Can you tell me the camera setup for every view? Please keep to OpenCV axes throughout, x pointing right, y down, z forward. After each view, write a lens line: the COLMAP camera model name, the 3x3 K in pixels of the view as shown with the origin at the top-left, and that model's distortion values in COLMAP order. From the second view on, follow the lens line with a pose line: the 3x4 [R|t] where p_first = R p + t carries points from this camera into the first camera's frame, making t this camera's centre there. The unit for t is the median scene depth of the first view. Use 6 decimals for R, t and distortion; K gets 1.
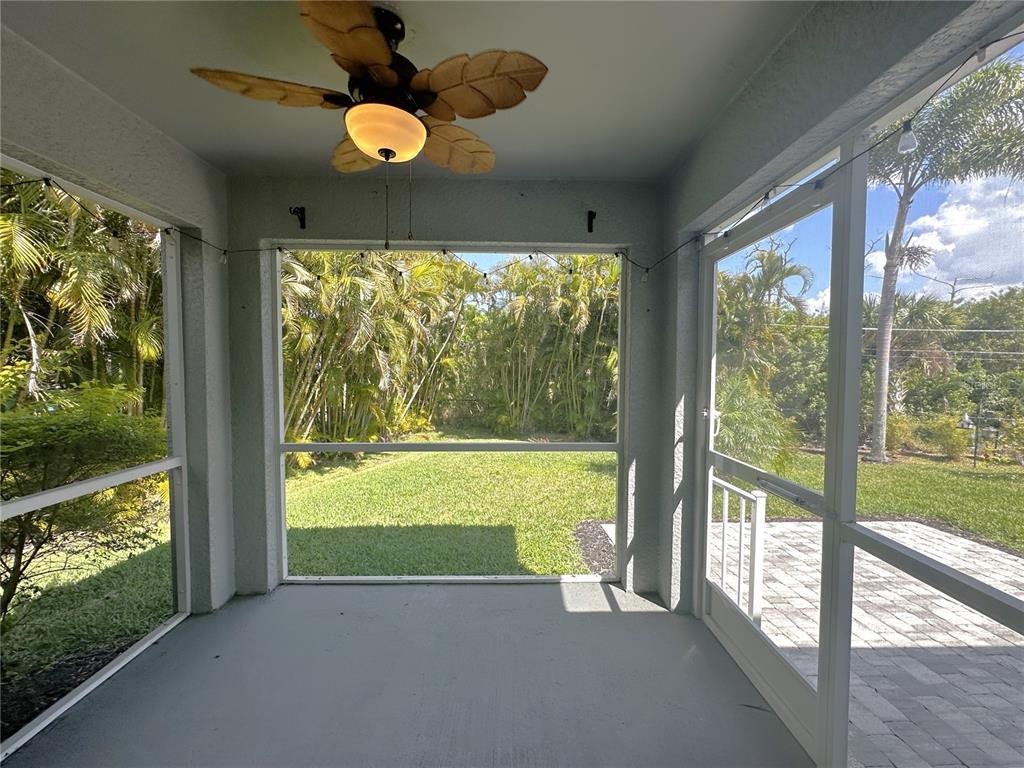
lens RADIAL K [[412.6, 0, 512.0], [0, 412.6, 384.0], [0, 0, 1]] dist [-0.000790, -0.000200]
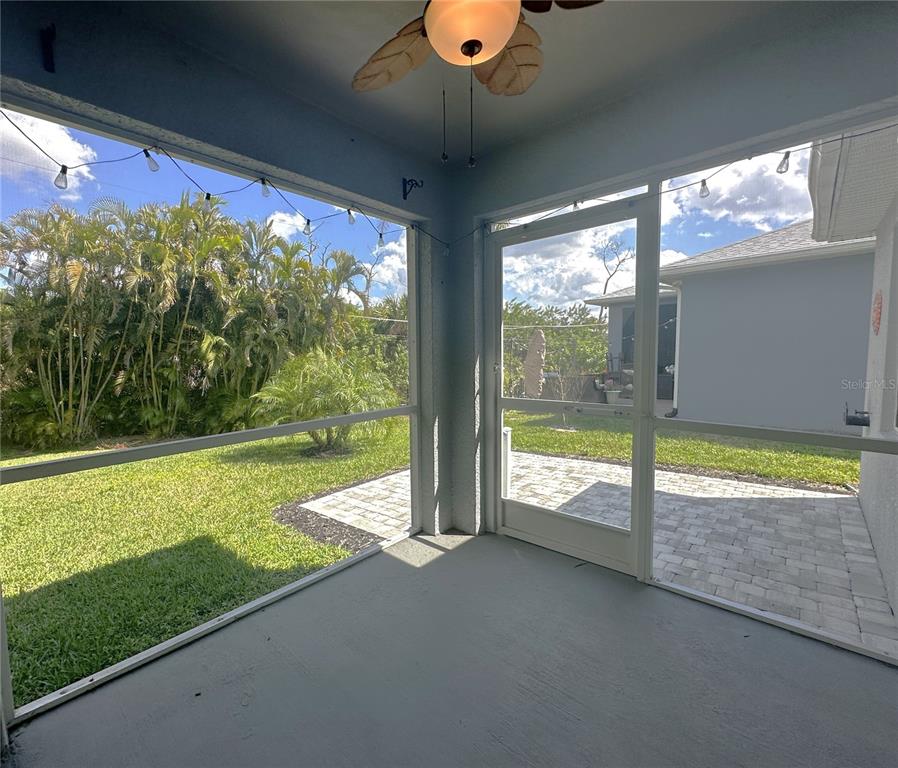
lens RADIAL K [[416.7, 0, 386.0], [0, 416.7, 383.8], [0, 0, 1]] dist [0.000189, 0.000112]
pose [[0.726492, -0.070332, 0.683566, -0.111418], [0.053118, 0.997520, 0.046182, 0.007161], [-0.685119, 0.002759, 0.728426, 0.053918]]
